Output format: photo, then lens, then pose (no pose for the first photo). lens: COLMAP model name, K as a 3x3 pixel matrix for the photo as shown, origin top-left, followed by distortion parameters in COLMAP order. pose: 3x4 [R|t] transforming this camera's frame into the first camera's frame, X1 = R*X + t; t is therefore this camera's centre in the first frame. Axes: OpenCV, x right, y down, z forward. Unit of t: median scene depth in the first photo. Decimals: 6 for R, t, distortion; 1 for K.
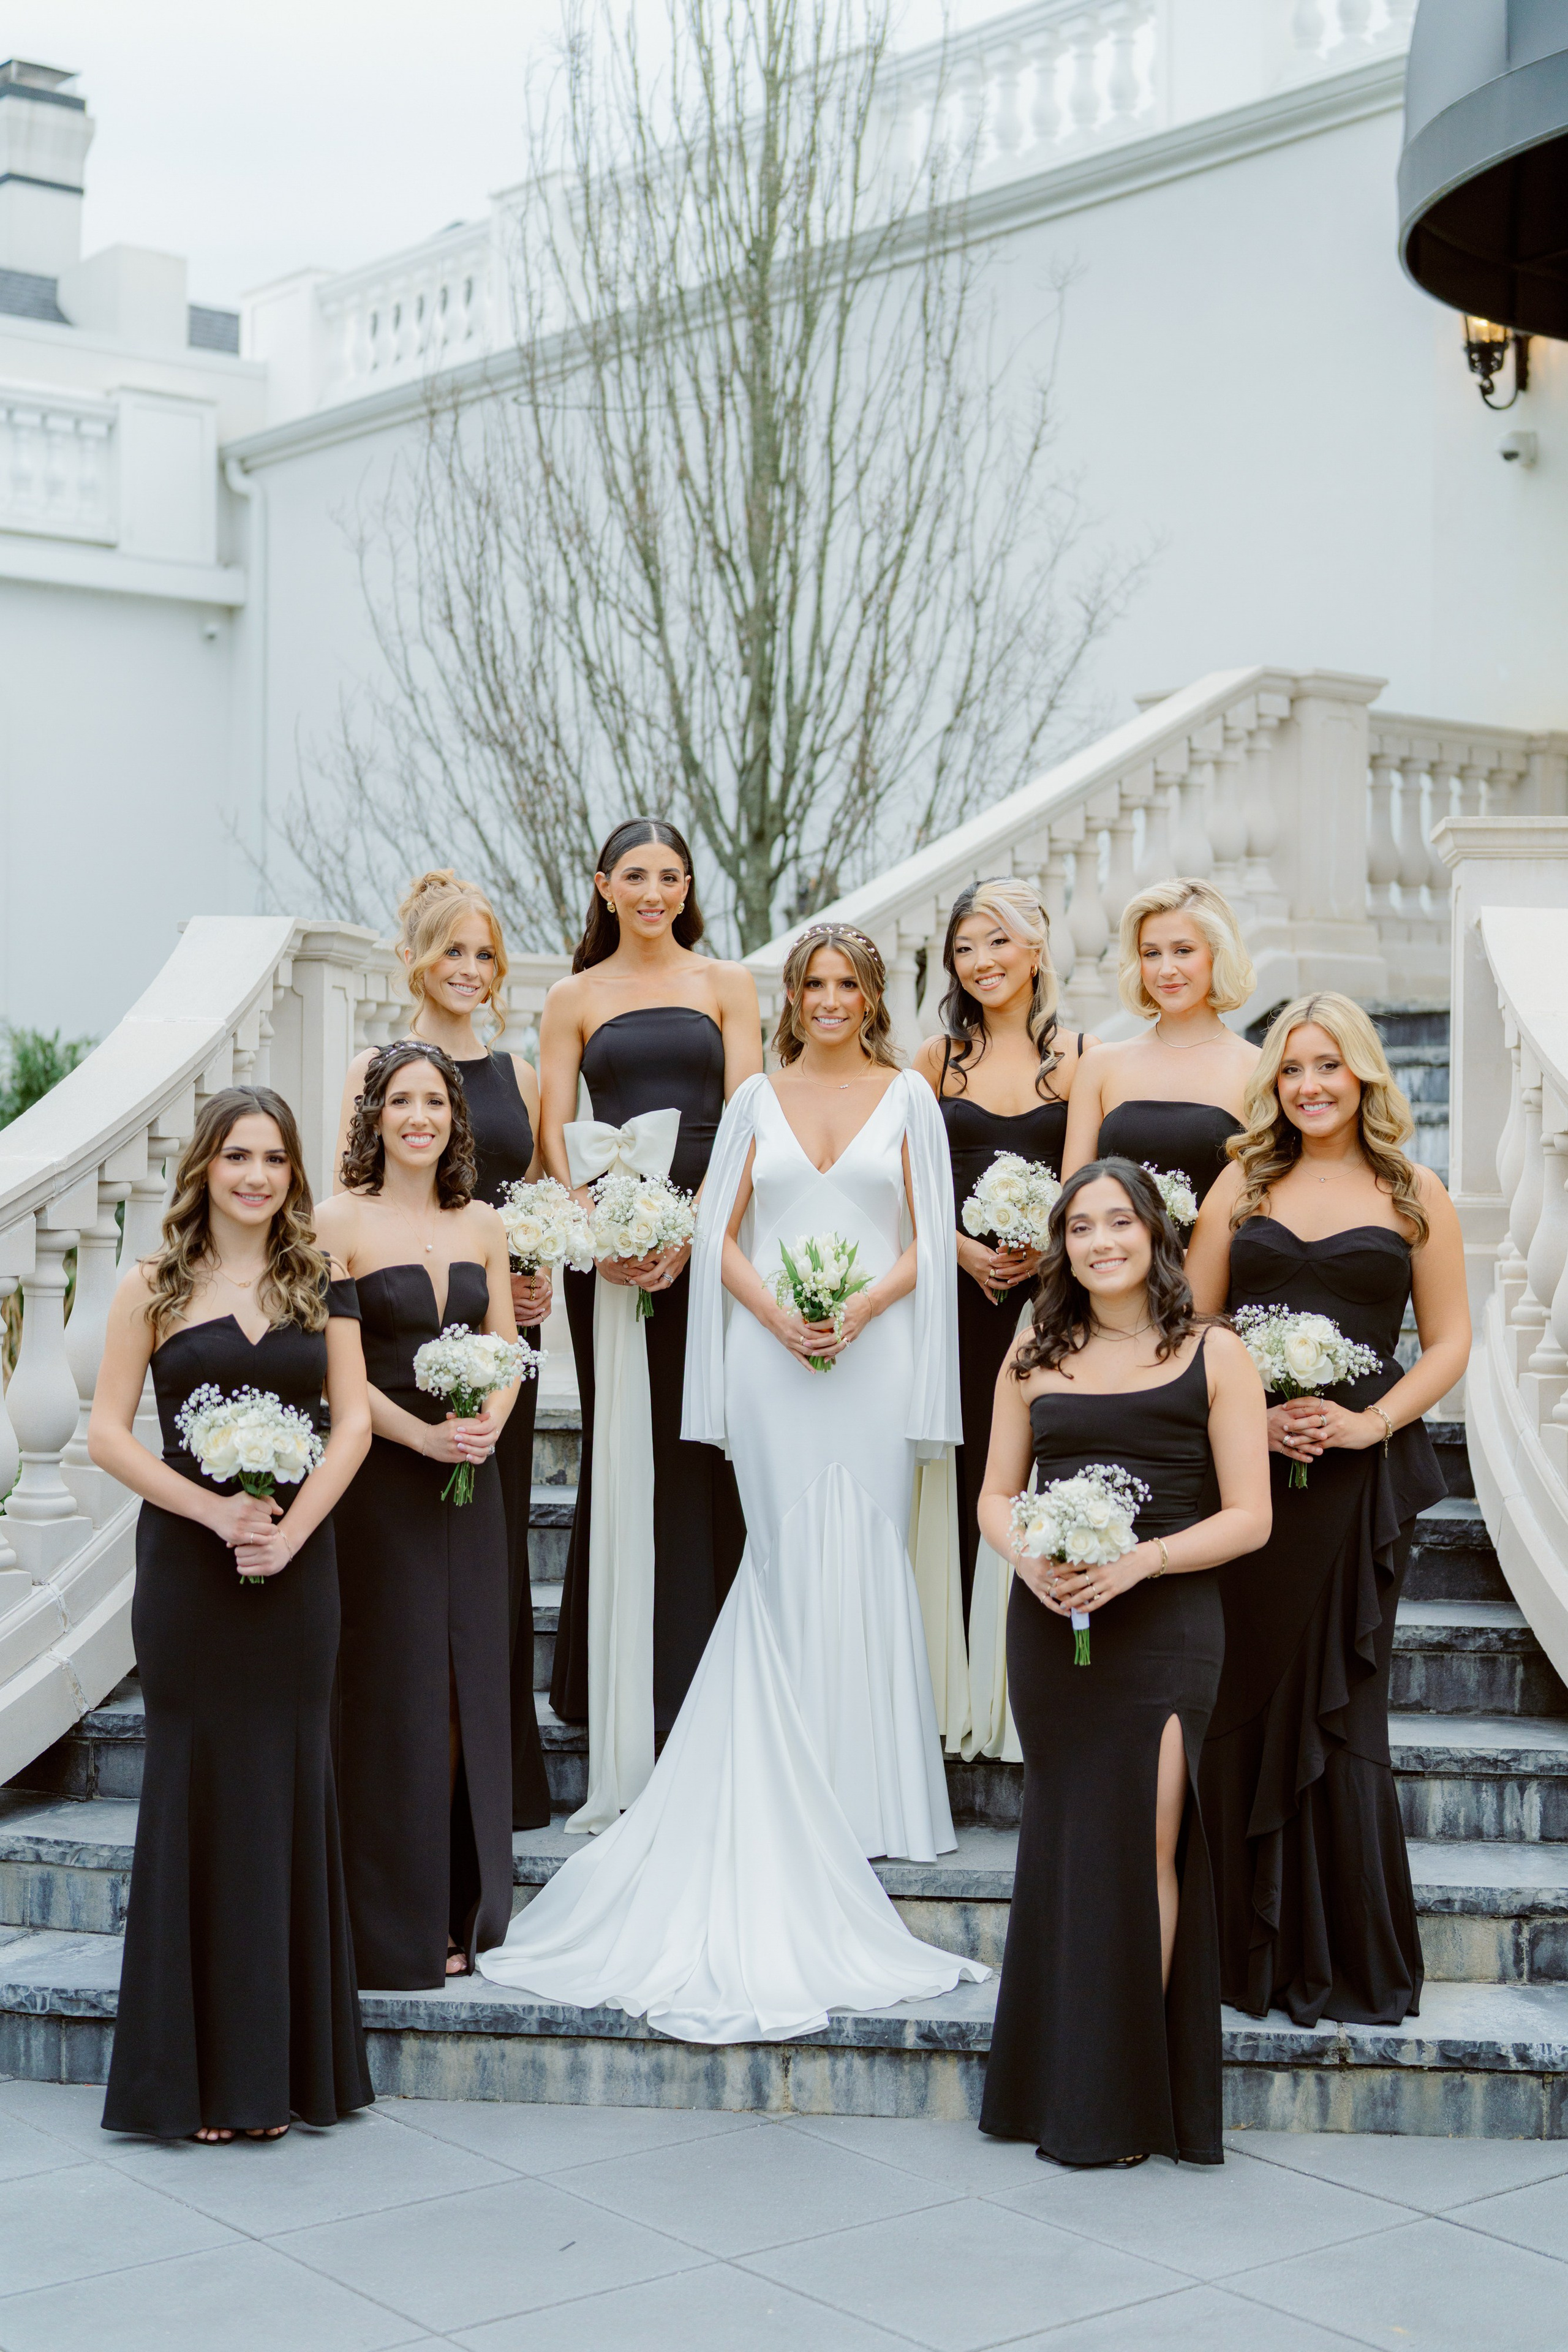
lens RADIAL K [[3293.6, 0, 774.6], [0, 3293.6, 1142.8], [0, 0, 1]] dist [0.007432, 0.004544]
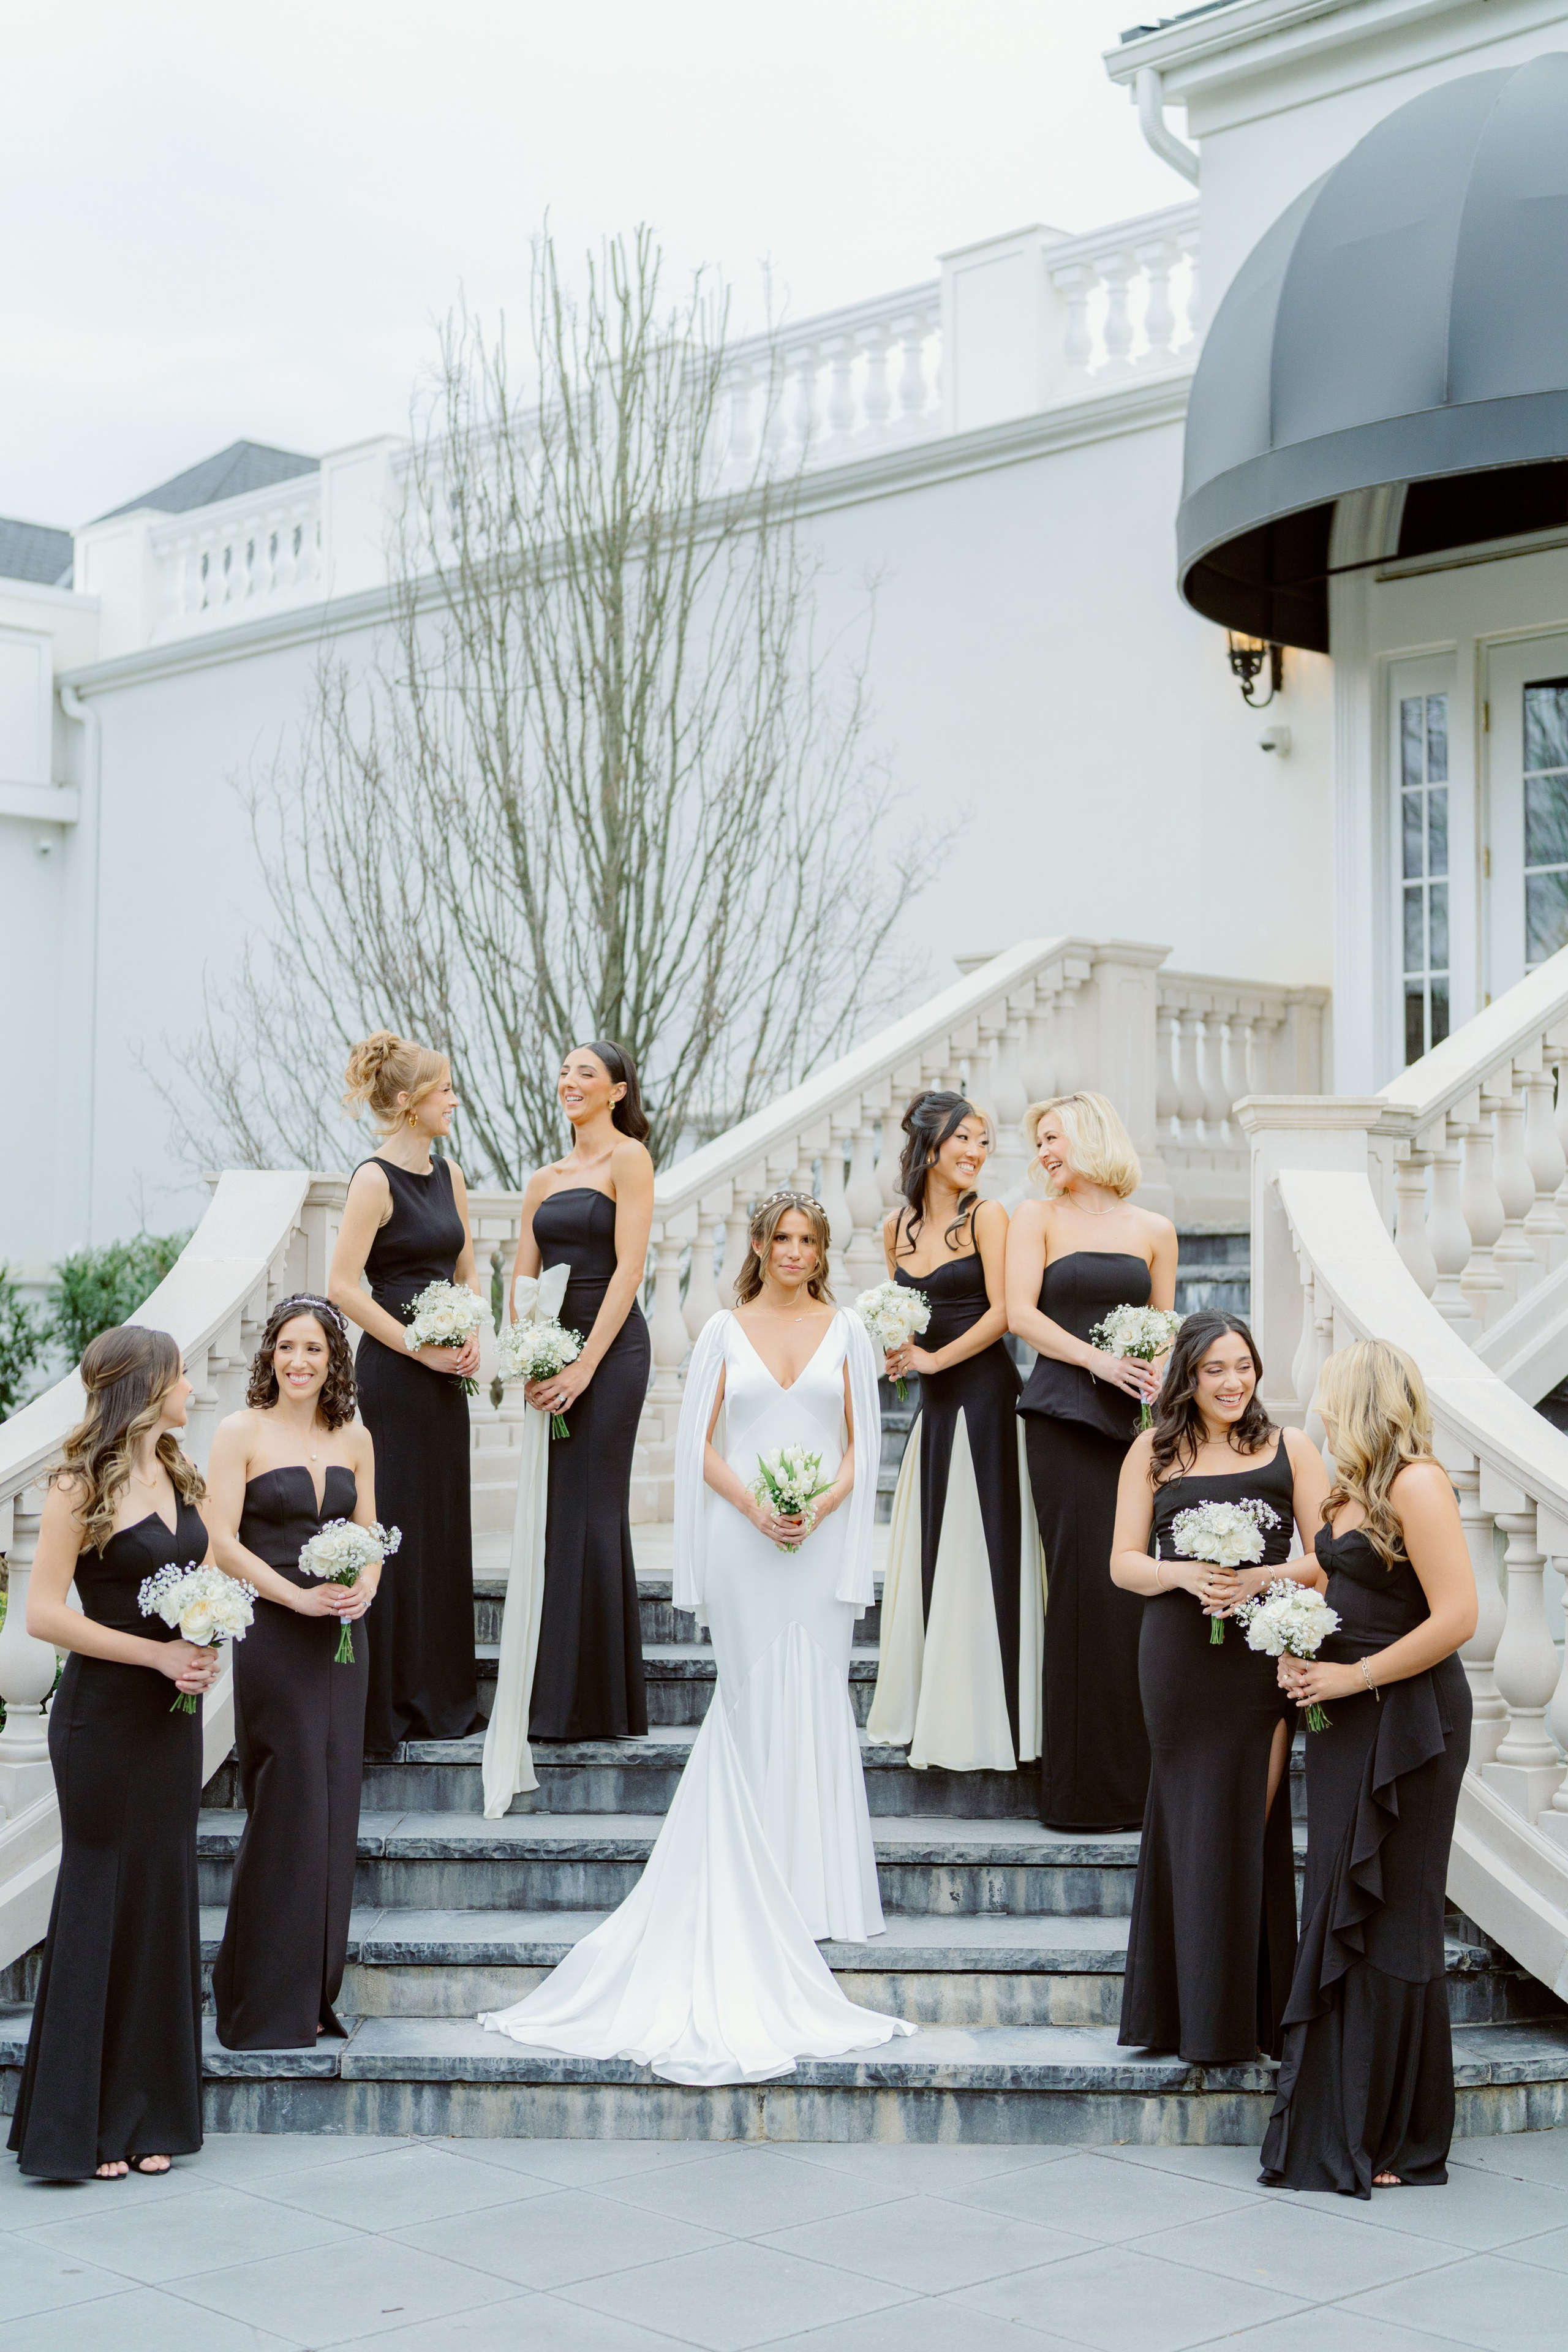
lens RADIAL K [[3259.8, 0, 786.7], [0, 3259.8, 1105.1], [0, 0, 1]] dist [0.009439, 0.011944]
pose [[0.996389, 0.005491, 0.084724, -0.073328], [-0.000019, 0.997921, -0.064450, -0.015749], [-0.084901, 0.064216, 0.994318, -0.206095]]
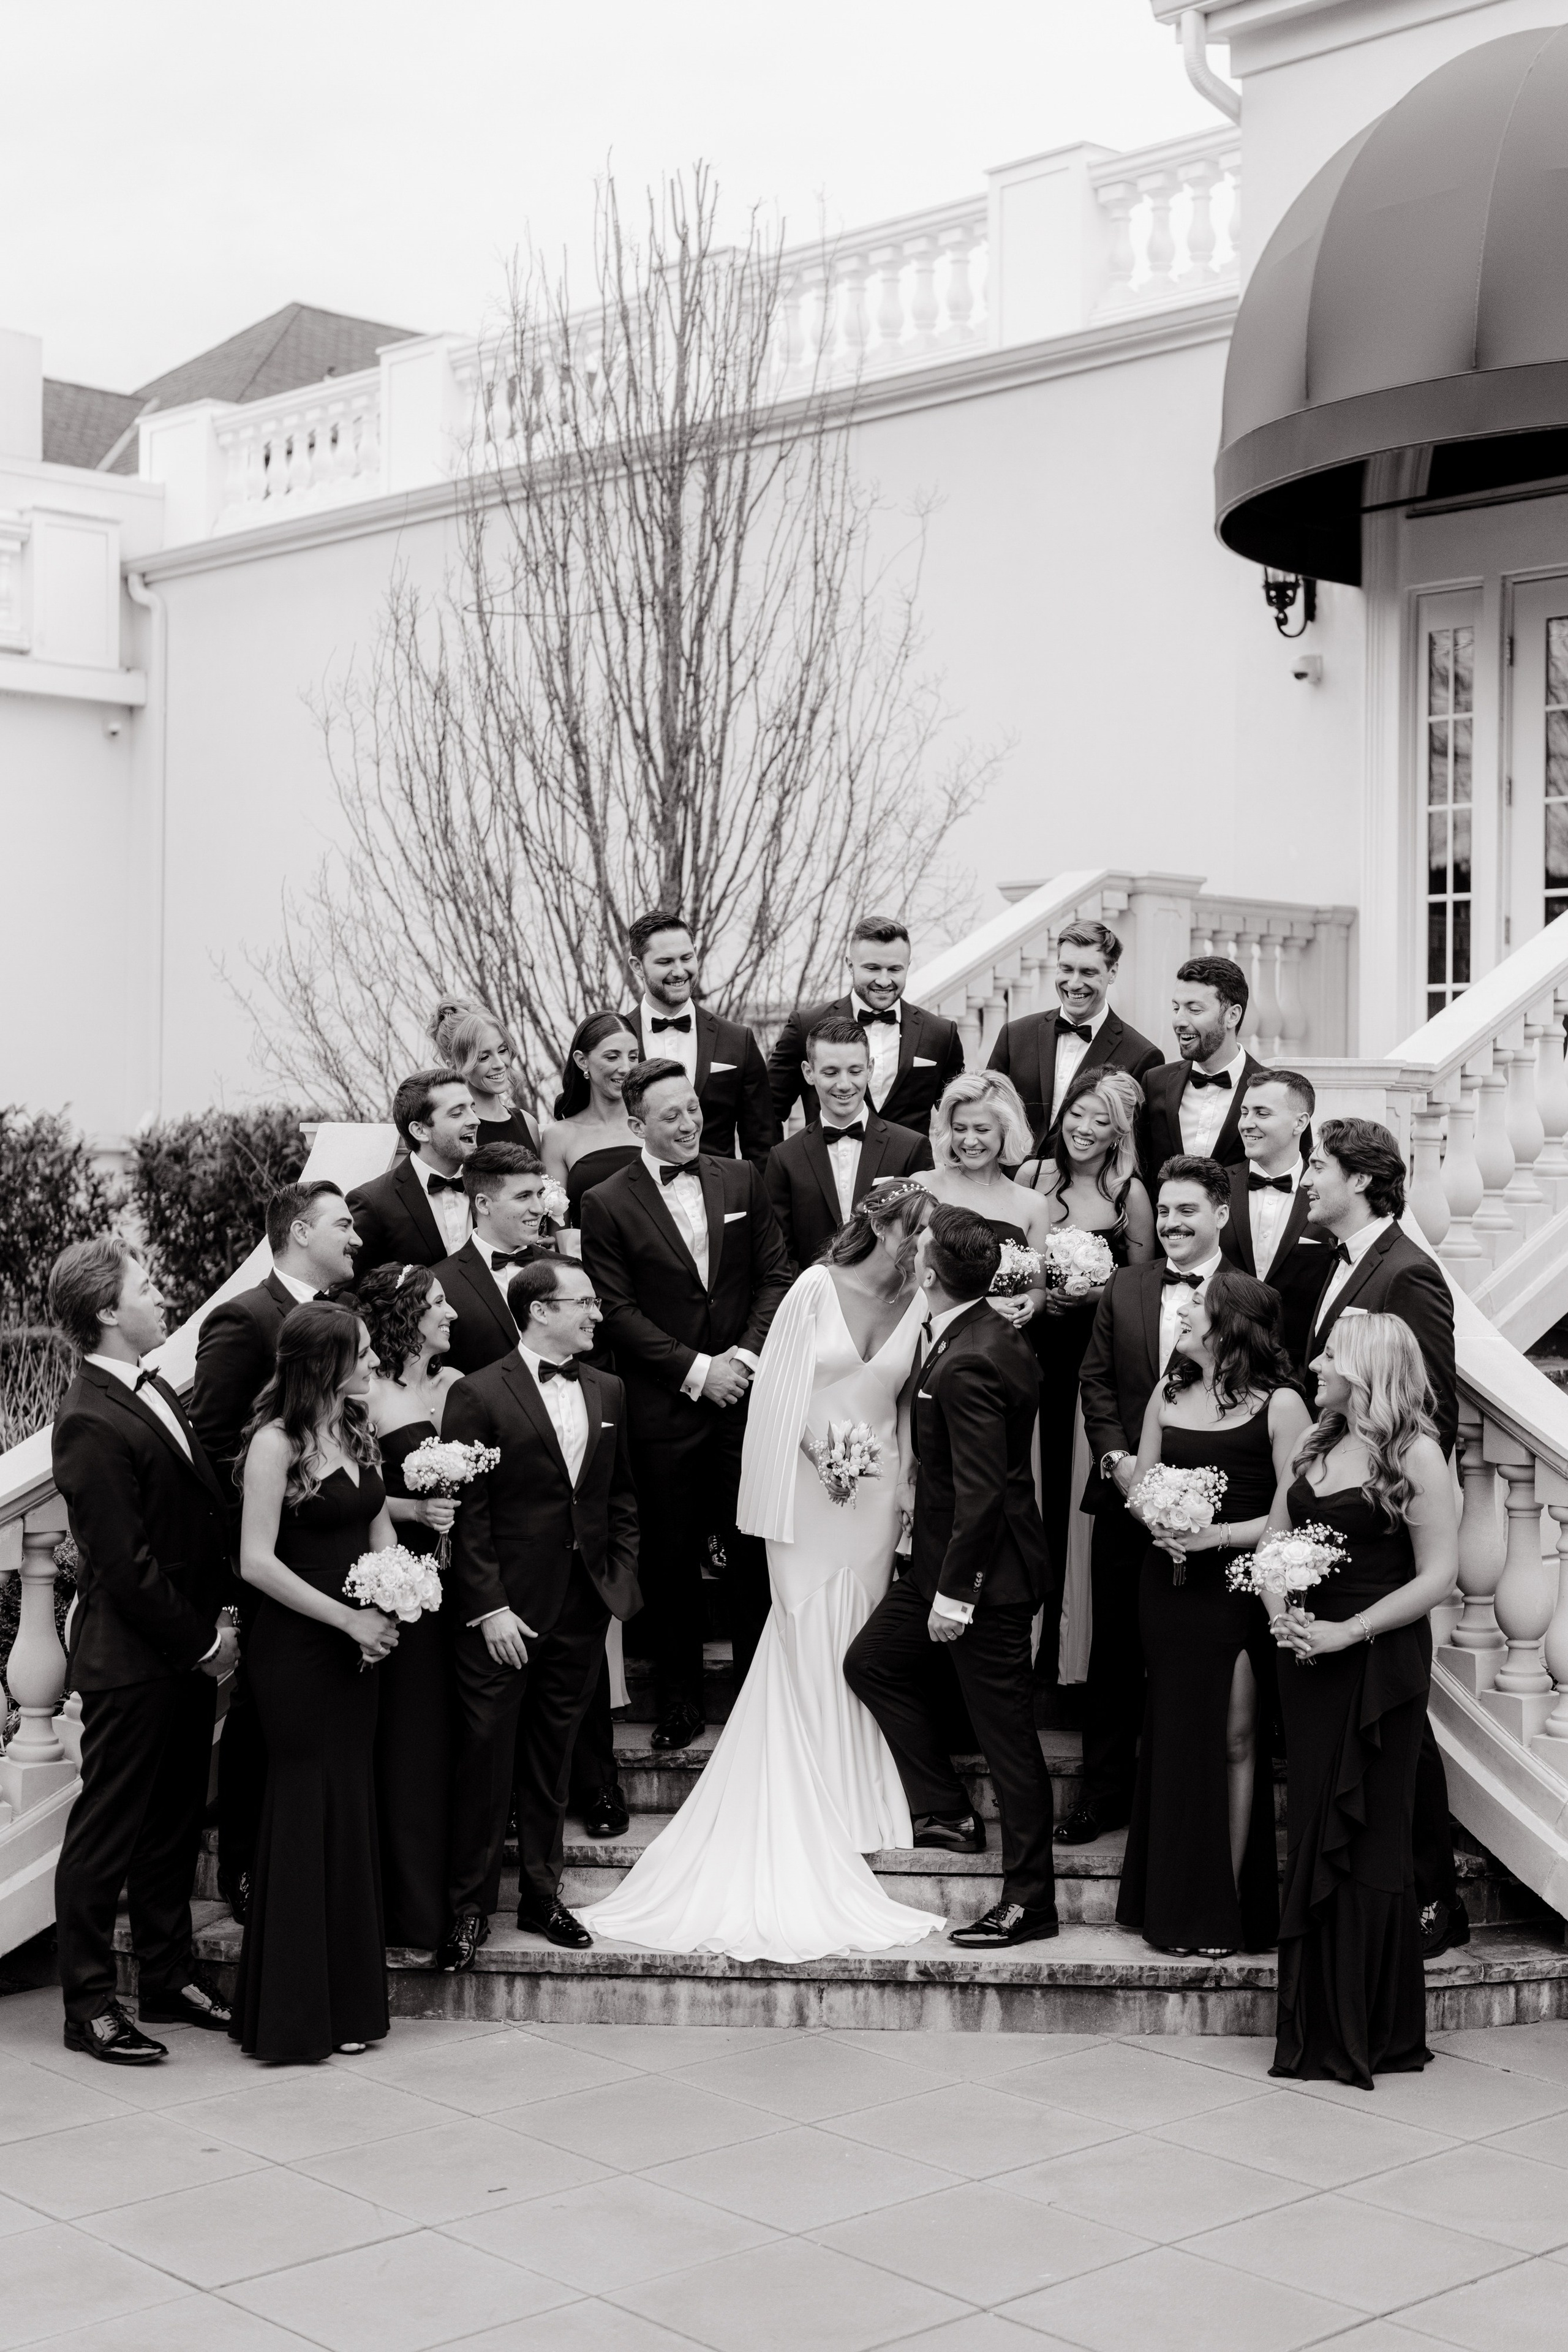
lens RADIAL K [[3212.6, 0, 793.6], [0, 3212.6, 1110.2], [0, 0, 1]] dist [-0.005101, 0.118644]
pose [[0.997115, 0.006369, 0.075637, -0.087675], [-0.005486, 0.999914, -0.011882, -0.060058], [-0.075707, 0.011433, 0.997065, -0.276809]]
